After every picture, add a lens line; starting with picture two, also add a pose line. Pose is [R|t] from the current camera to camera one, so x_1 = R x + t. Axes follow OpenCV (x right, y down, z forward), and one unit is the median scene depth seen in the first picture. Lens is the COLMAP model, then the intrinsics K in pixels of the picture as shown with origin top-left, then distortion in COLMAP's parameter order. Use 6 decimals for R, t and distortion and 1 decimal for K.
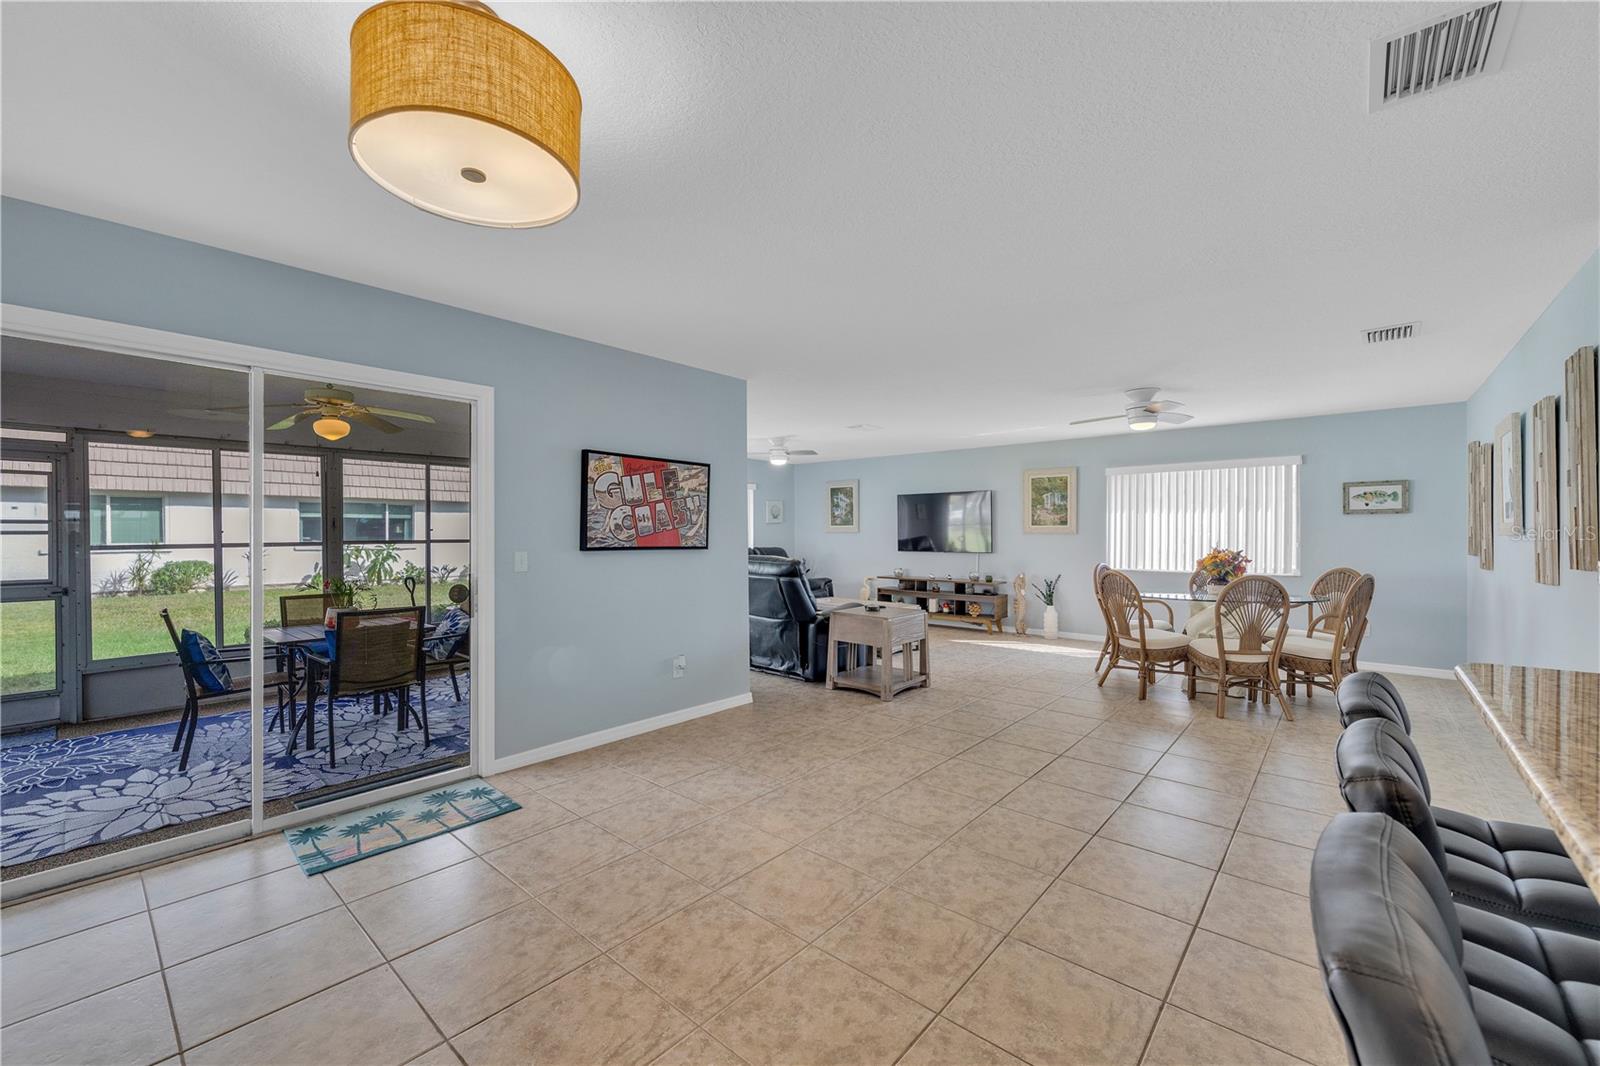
lens RADIAL K [[638.1, 0, 800.5], [0, 638.1, 539.0], [0, 0, 1]] dist [-0.000467, 0.000256]
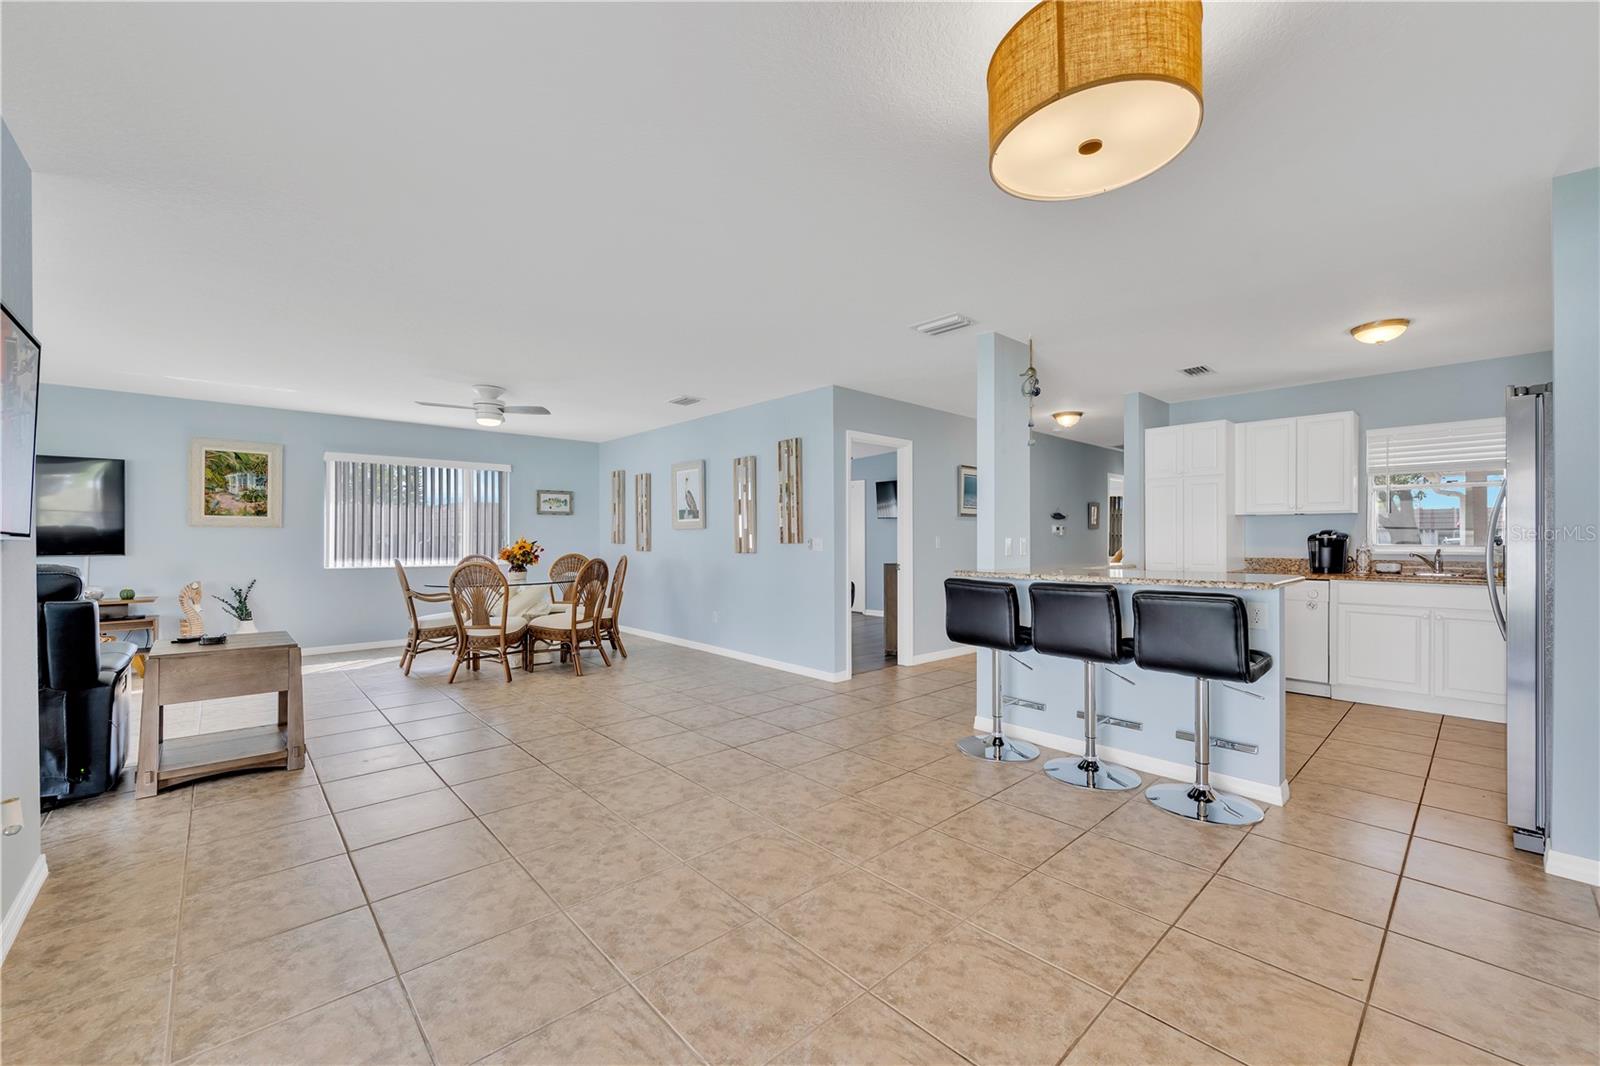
lens RADIAL K [[638.1, 0, 805.2], [0, 638.1, 534.6], [0, 0, 1]] dist [-0.000467, 0.000256]
pose [[0.108233, 0.003751, 0.994118, -0.508577], [0.009223, 0.999946, -0.004777, 0.018940], [-0.994083, 0.009686, 0.108193, 0.429744]]
